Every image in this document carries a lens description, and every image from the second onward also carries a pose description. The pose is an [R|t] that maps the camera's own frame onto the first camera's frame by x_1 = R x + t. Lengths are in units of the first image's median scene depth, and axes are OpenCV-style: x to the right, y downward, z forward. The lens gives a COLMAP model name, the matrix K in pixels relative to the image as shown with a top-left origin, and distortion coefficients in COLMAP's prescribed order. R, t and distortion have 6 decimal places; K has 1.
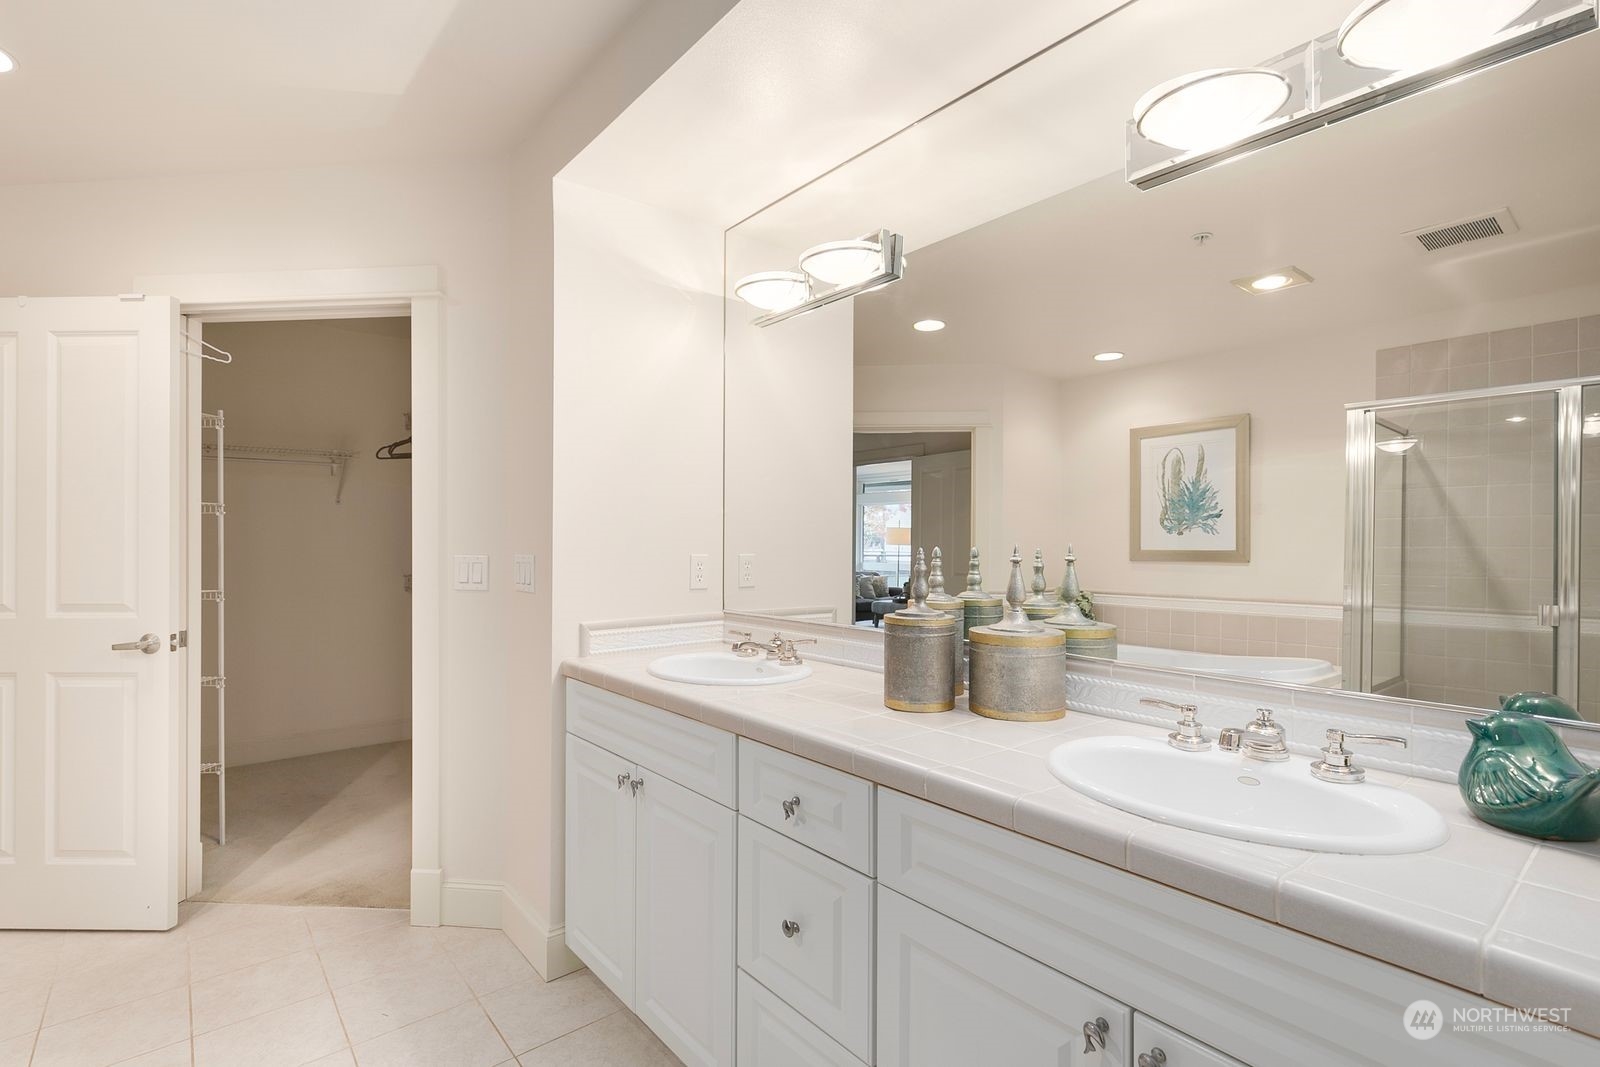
lens RADIAL K [[743.1, 0, 791.9], [0, 743.1, 539.0], [0, 0, 1]] dist [0.005249, -0.002192]
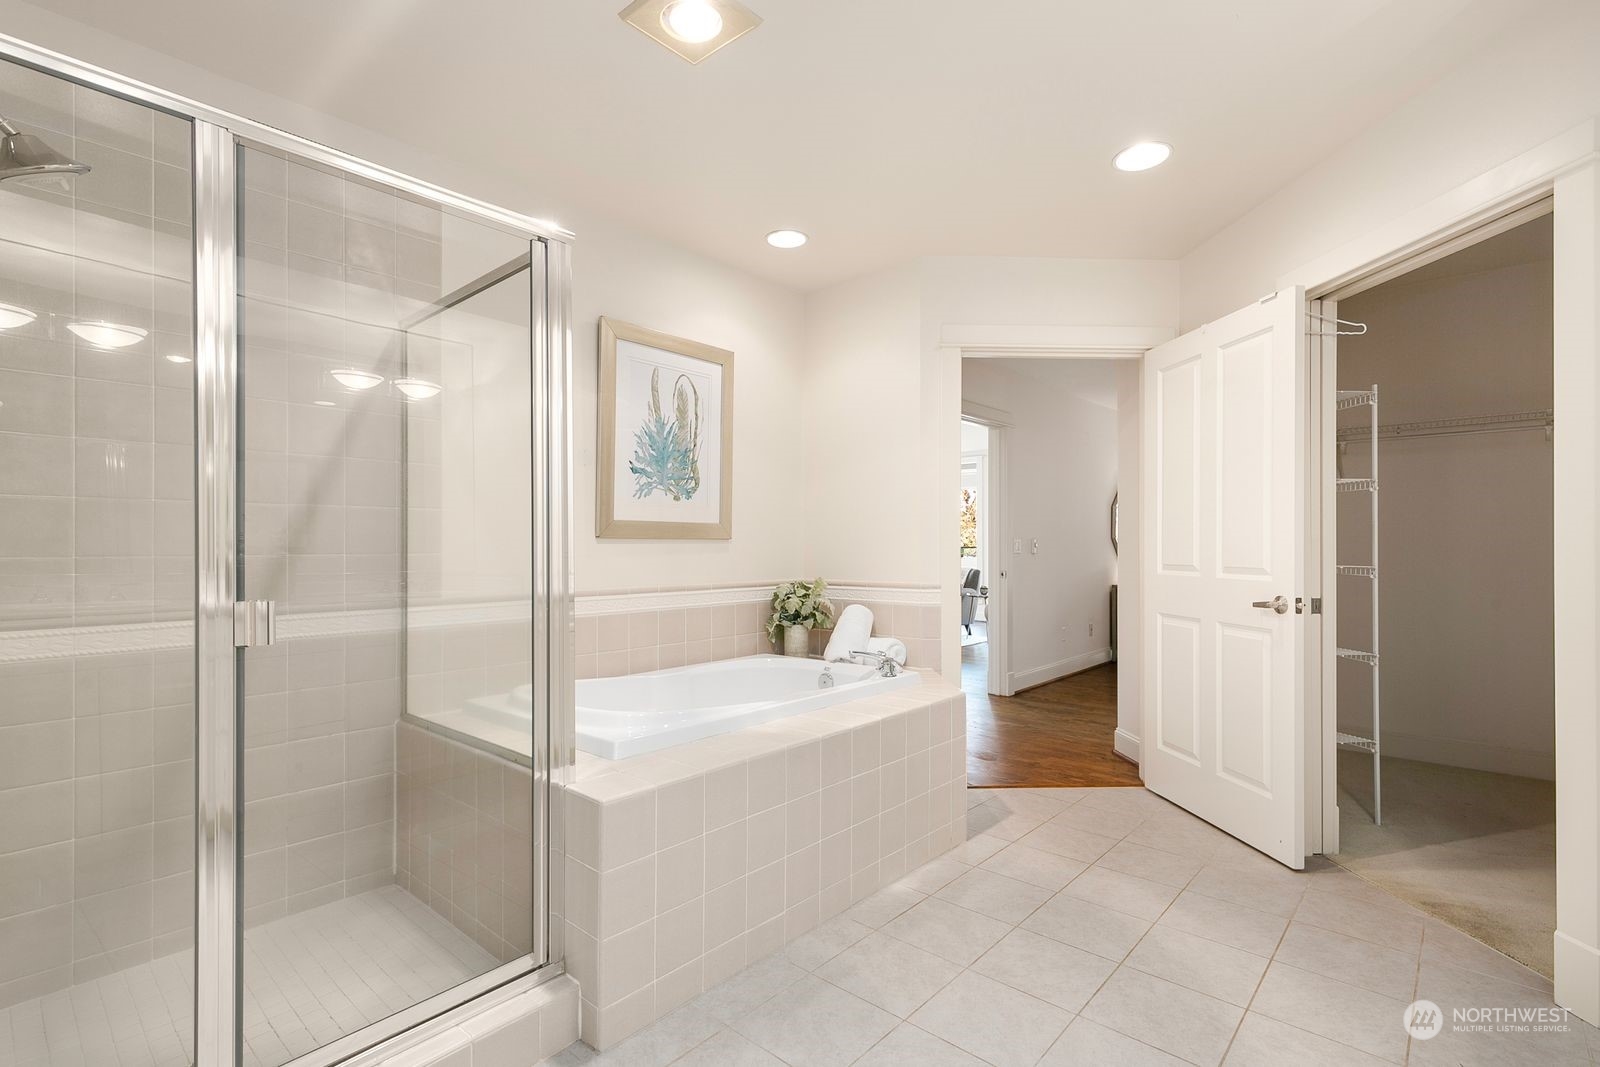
lens RADIAL K [[743.1, 0, 793.6], [0, 743.1, 542.2], [0, 0, 1]] dist [0.005249, -0.002192]
pose [[0.145070, -0.000471, -0.989421, 0.122415], [-0.000329, 1.000000, -0.000524, 0.044882], [0.989421, 0.000402, 0.145070, 0.111183]]
